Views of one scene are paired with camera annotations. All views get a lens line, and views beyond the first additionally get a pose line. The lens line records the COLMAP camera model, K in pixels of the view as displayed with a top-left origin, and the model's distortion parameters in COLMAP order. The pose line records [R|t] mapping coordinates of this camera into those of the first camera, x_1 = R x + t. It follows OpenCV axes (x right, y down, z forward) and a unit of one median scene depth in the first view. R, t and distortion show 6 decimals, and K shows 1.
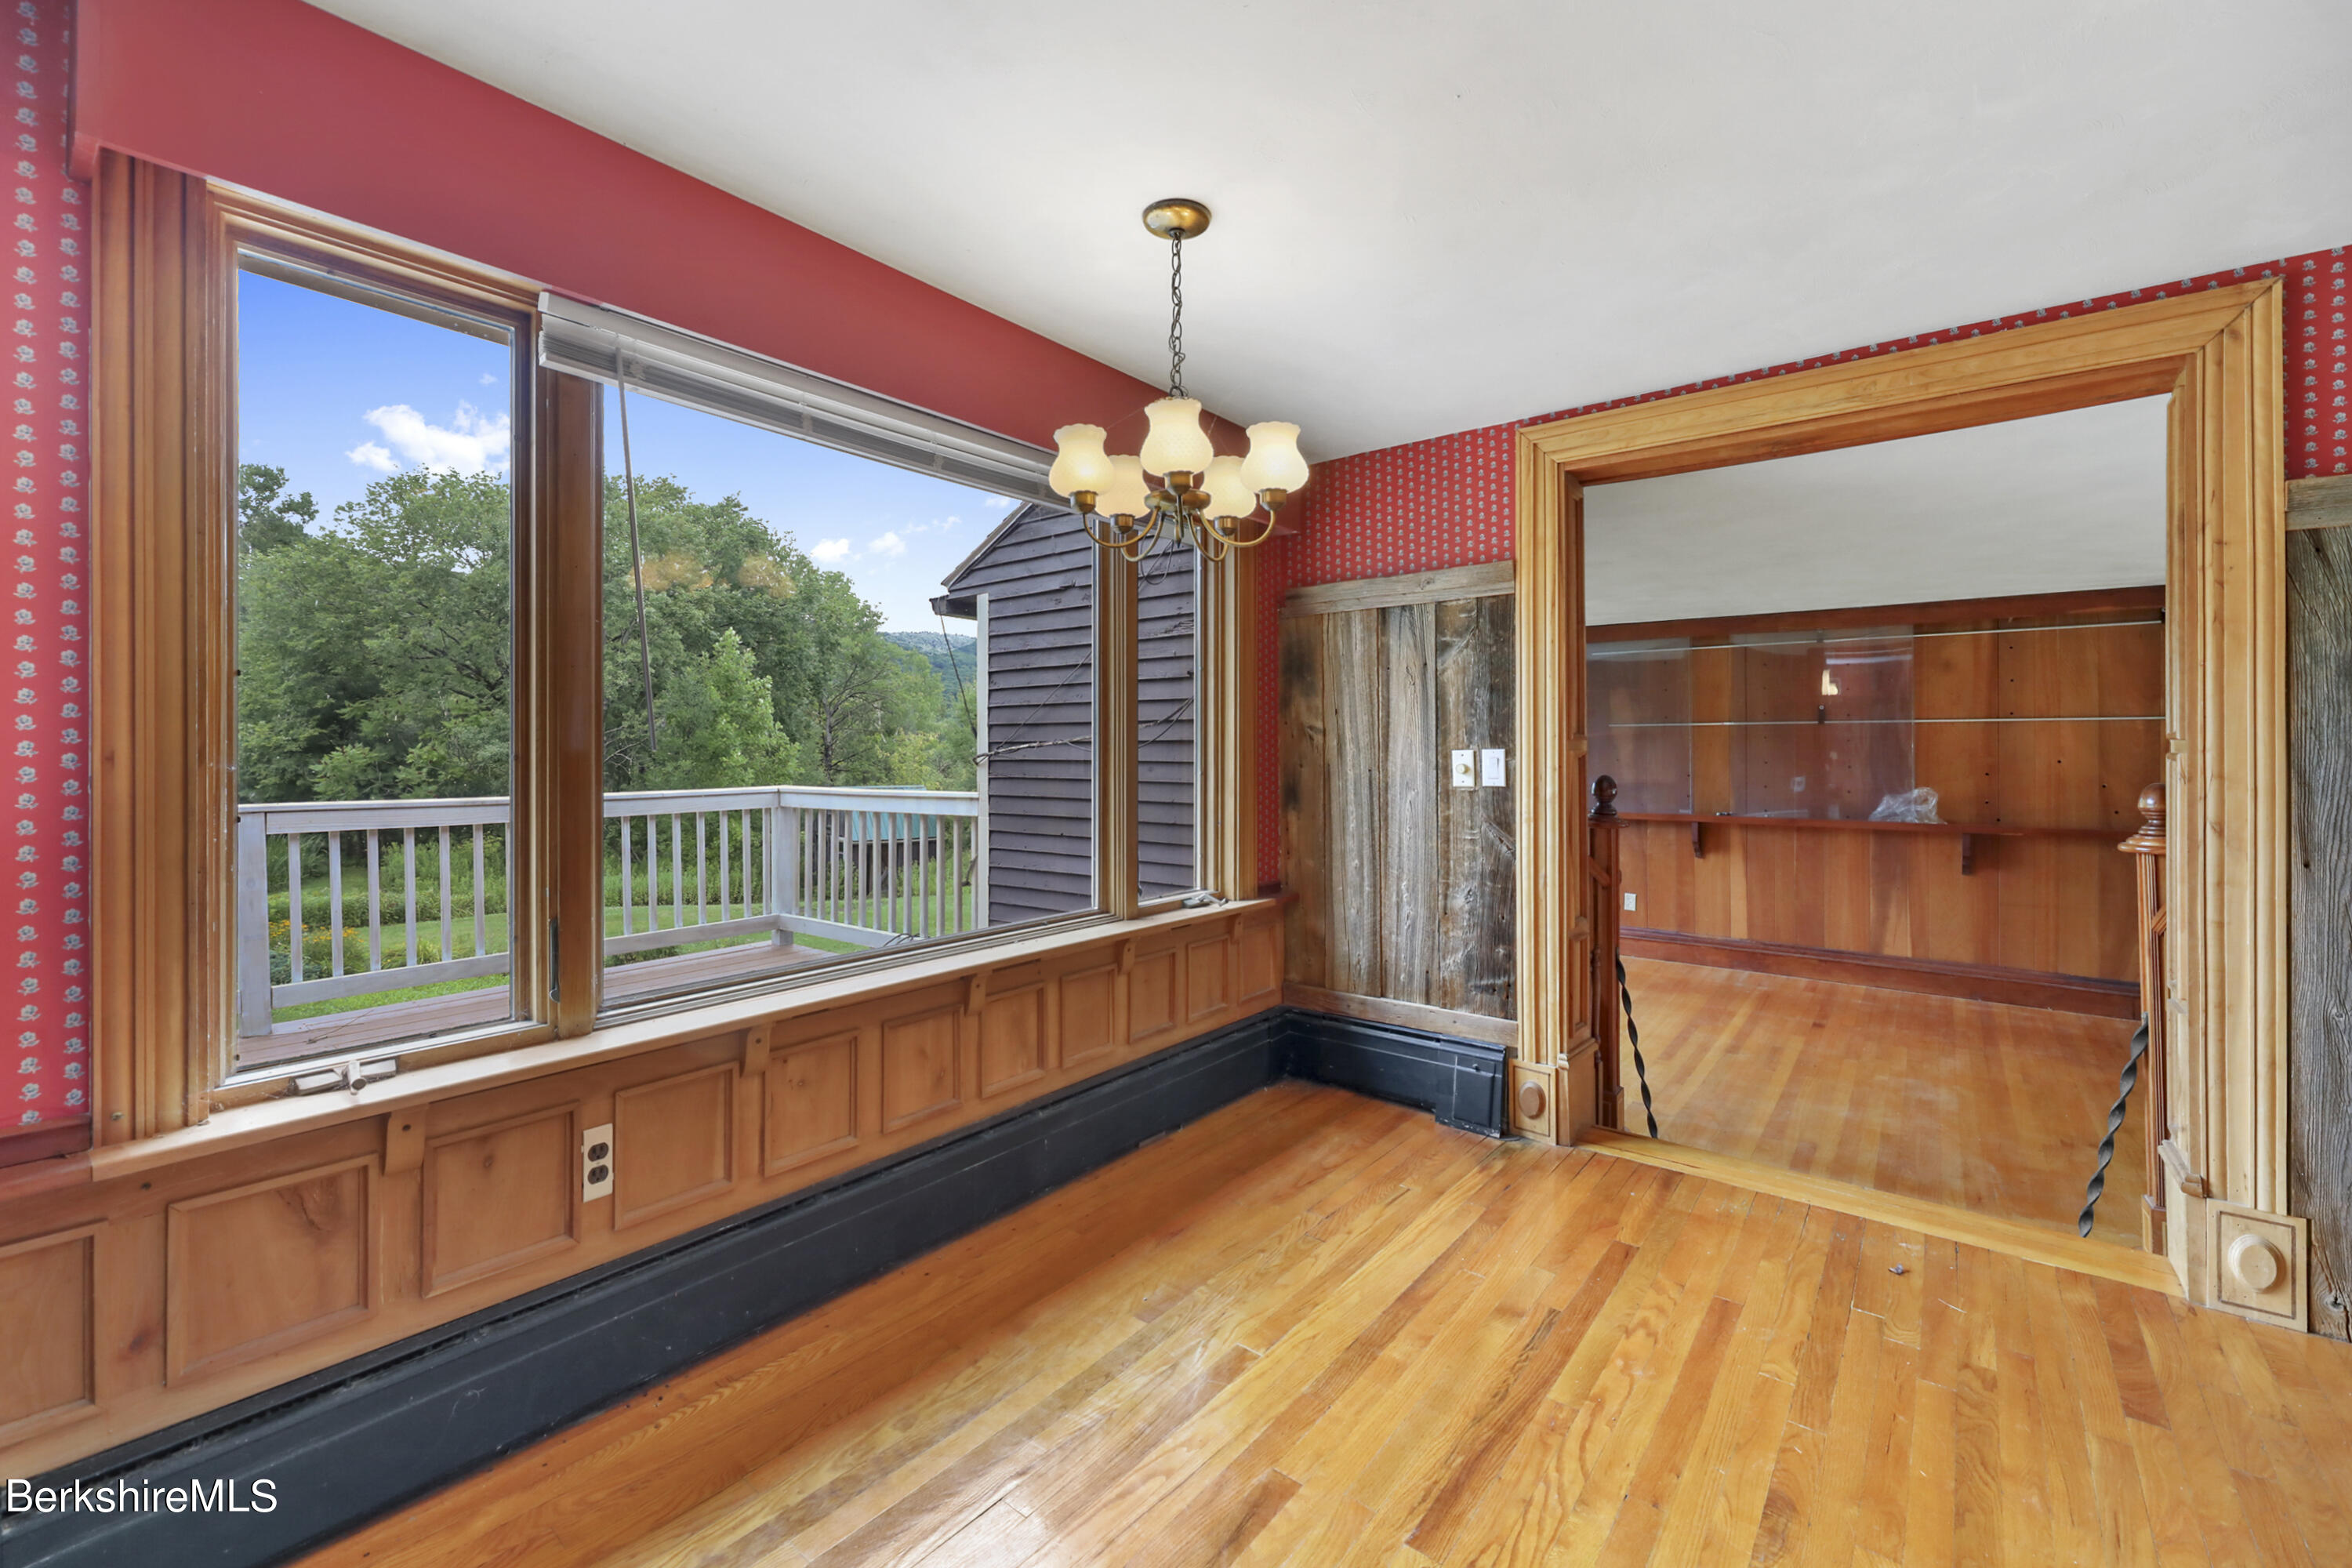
lens RADIAL K [[978.5, 0, 1158.4], [0, 978.5, 749.1], [0, 0, 1]] dist [0.004209, -0.002909]
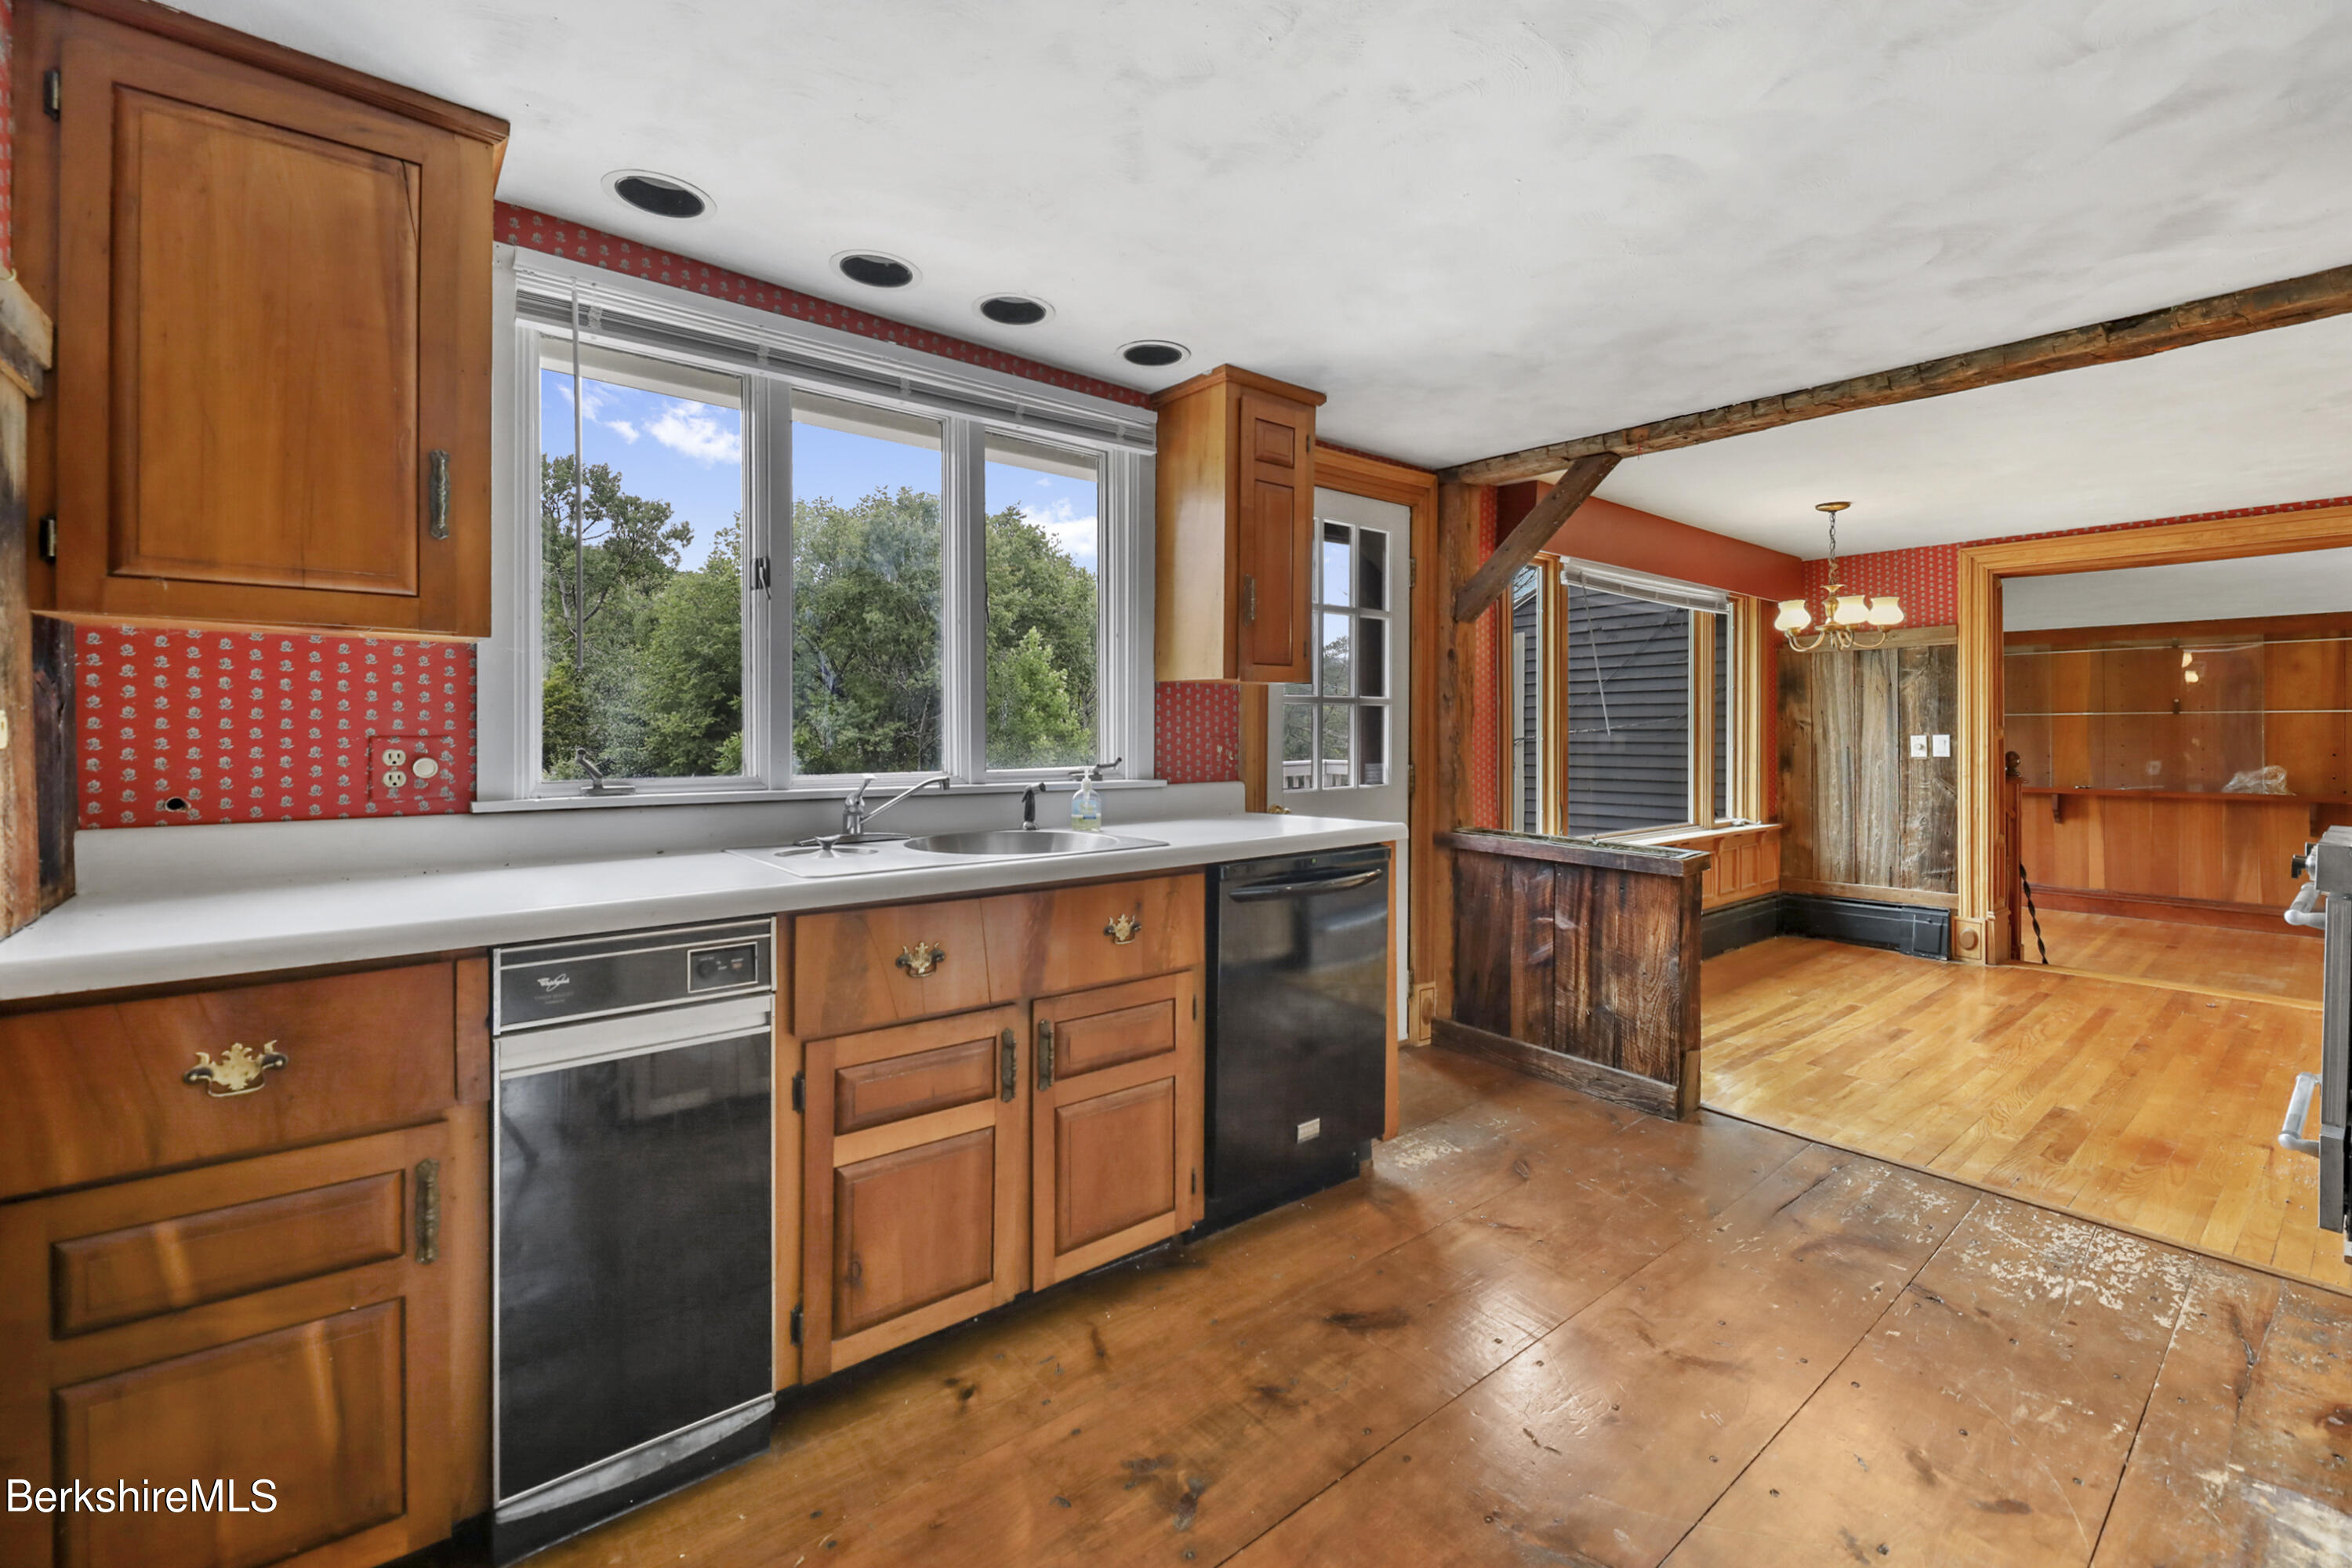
lens RADIAL K [[978.5, 0, 1171.7], [0, 978.5, 737.1], [0, 0, 1]] dist [0.004209, -0.002909]
pose [[0.978071, 0.000451, -0.208272, -0.554117], [0.000202, 0.999995, 0.003116, -0.001572], [0.208273, -0.003090, 0.978066, -0.858088]]
